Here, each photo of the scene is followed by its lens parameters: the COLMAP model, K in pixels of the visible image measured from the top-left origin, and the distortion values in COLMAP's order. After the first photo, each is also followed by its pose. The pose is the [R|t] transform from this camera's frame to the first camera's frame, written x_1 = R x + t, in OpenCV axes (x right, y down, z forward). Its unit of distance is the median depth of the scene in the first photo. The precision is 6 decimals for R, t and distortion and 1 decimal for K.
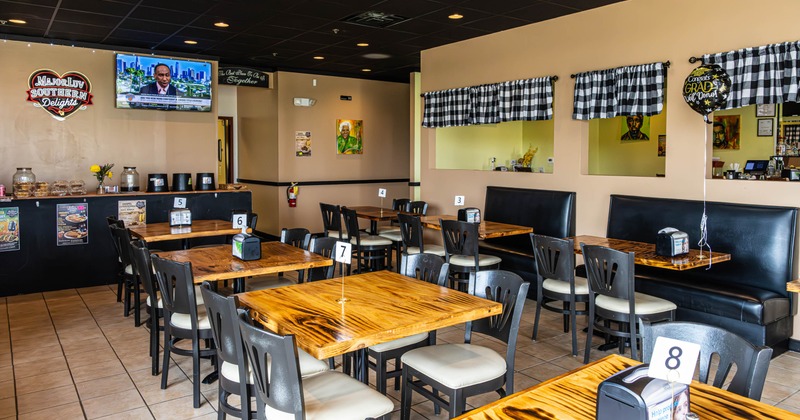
lens RADIAL K [[551.4, 0, 400.0], [0, 551.4, 210.0], [0, 0, 1]] dist [0.002818, 0.001154]
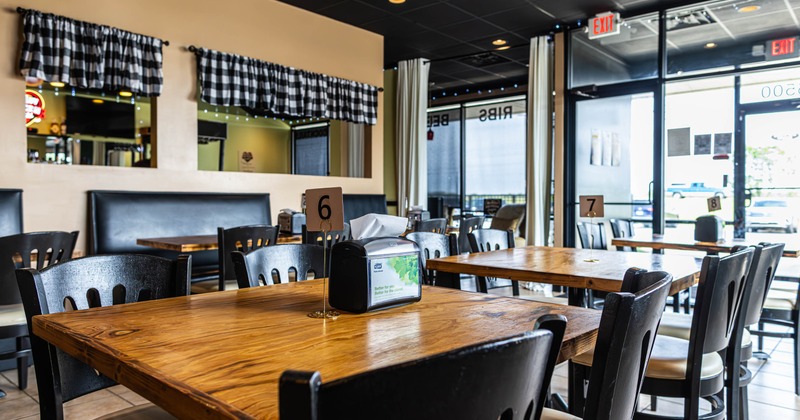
lens RADIAL K [[551.4, 0, 400.0], [0, 551.4, 210.0], [0, 0, 1]] dist [0.002818, 0.001154]
pose [[-0.216871, -0.029229, 0.975763, -0.463463], [0.085420, 0.995149, 0.048795, -0.001548], [-0.972456, 0.093932, -0.213322, 0.786498]]
